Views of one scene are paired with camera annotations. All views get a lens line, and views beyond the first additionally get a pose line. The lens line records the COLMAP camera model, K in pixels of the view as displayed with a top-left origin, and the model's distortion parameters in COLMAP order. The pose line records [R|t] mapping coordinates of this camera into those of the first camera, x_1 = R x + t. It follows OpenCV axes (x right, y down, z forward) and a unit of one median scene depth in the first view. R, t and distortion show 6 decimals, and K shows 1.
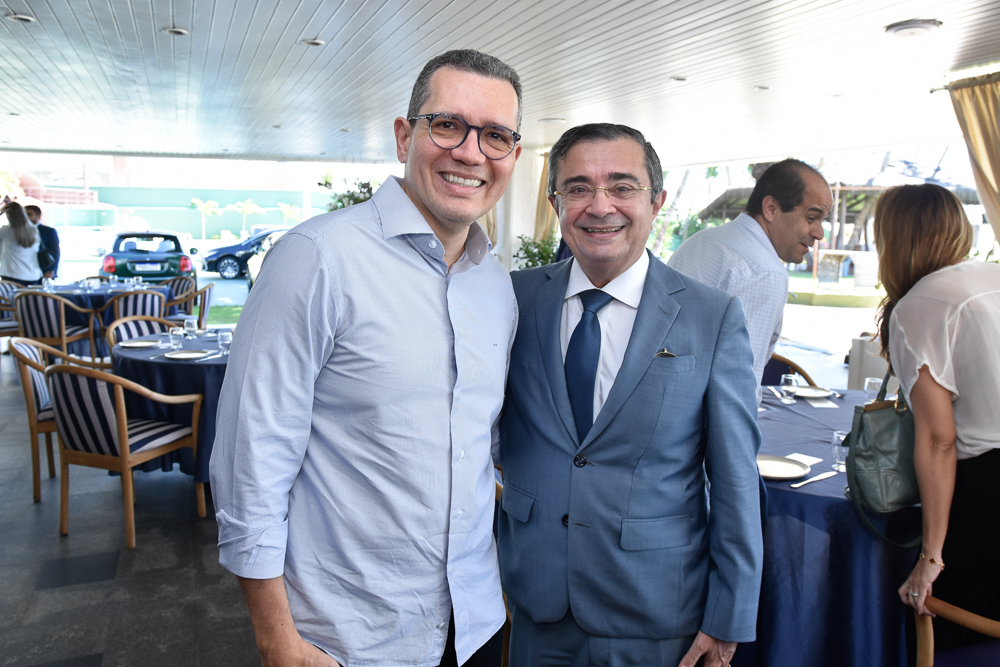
lens RADIAL K [[794.5, 0, 497.5], [0, 794.5, 329.6], [0, 0, 1]] dist [-0.056074, -0.001612]
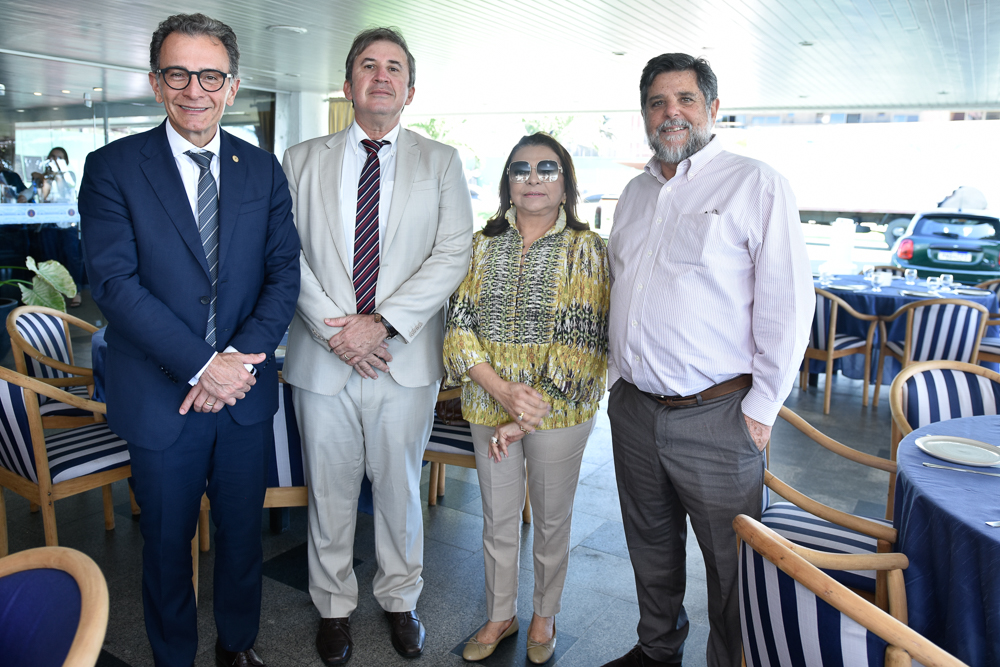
lens RADIAL K [[794.5, 0, 496.7], [0, 794.5, 330.7], [0, 0, 1]] dist [-0.056074, -0.001612]
pose [[0.592607, 0.142746, -0.792742, -0.147665], [-0.120385, 0.988814, 0.088059, -0.032443], [0.796445, 0.043249, 0.603163, 0.282492]]
